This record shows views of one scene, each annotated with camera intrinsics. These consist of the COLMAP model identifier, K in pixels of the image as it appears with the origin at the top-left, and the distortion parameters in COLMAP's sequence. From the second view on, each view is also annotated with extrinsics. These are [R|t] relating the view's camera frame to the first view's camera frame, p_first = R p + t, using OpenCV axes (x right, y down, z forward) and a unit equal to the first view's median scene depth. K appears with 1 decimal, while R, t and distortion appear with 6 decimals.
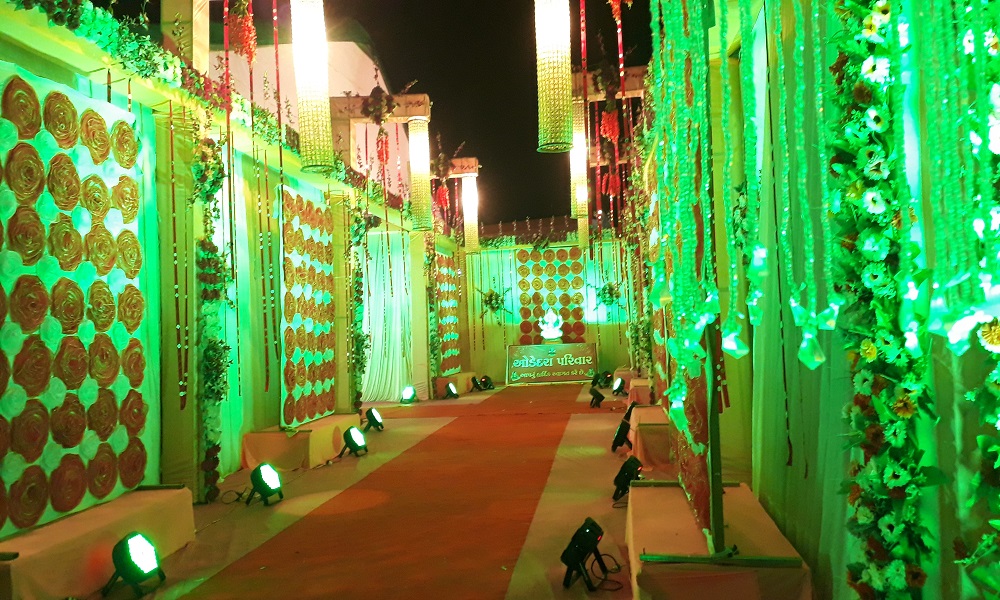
lens RADIAL K [[858.1, 0, 500.0], [0, 858.1, 300.0], [0, 0, 1]] dist [0.057223, -0.002737]
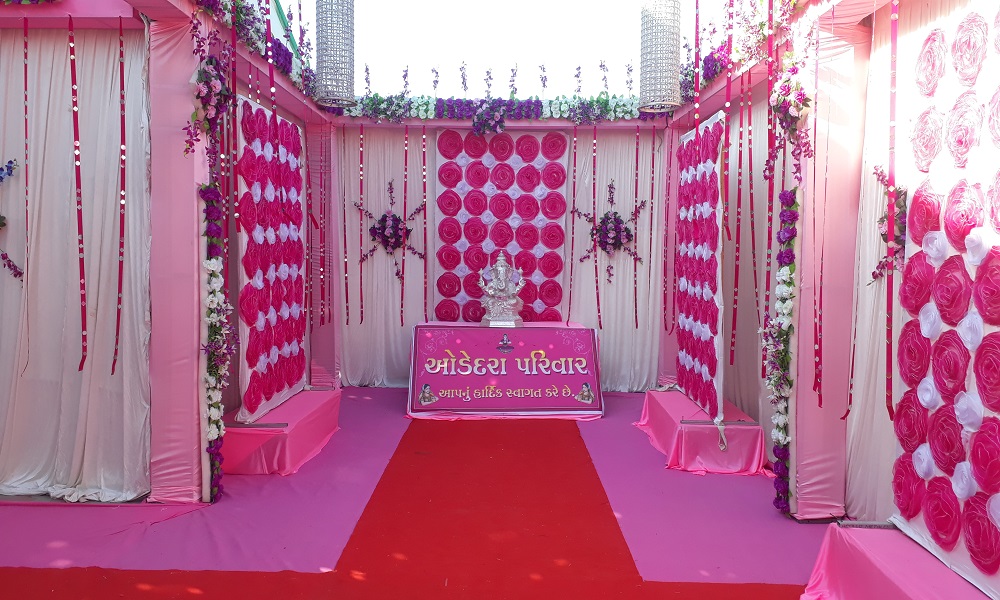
lens RADIAL K [[798.4, 0, 506.3], [0, 798.4, 332.2], [0, 0, 1]] dist [0.087435, -0.000743]
pose [[0.988310, 0.041767, 0.146627, -0.014622], [-0.061428, 0.989313, 0.132234, -0.016646], [-0.139537, -0.139695, 0.980314, 1.368721]]
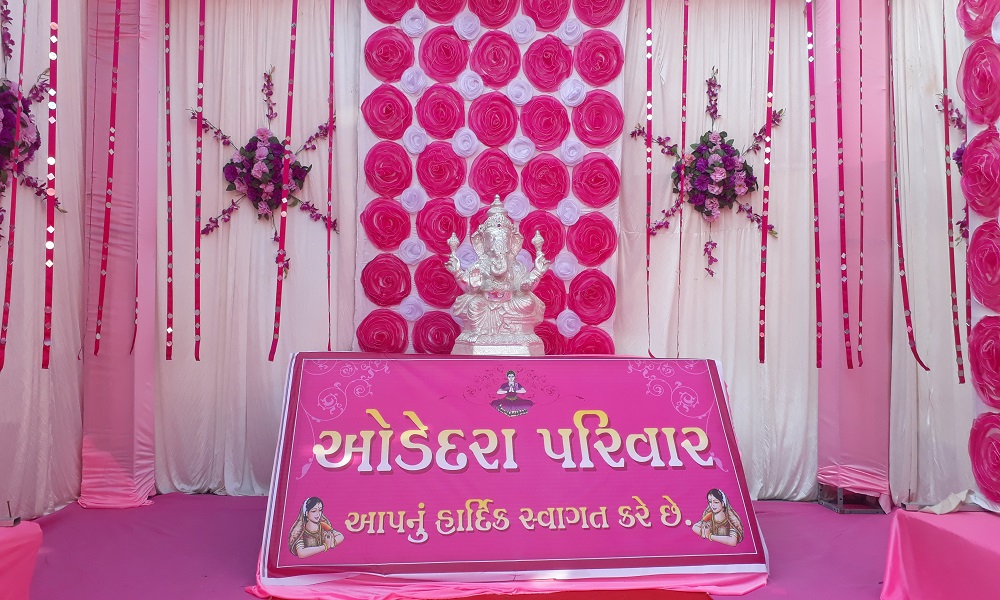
lens RADIAL K [[798.4, 0, 506.3], [0, 798.4, 332.2], [0, 0, 1]] dist [0.087435, -0.000743]
pose [[0.980680, 0.053541, 0.188148, 0.055401], [-0.061825, 0.997347, 0.038439, 0.093758], [-0.185591, -0.049328, 0.981388, 2.007869]]
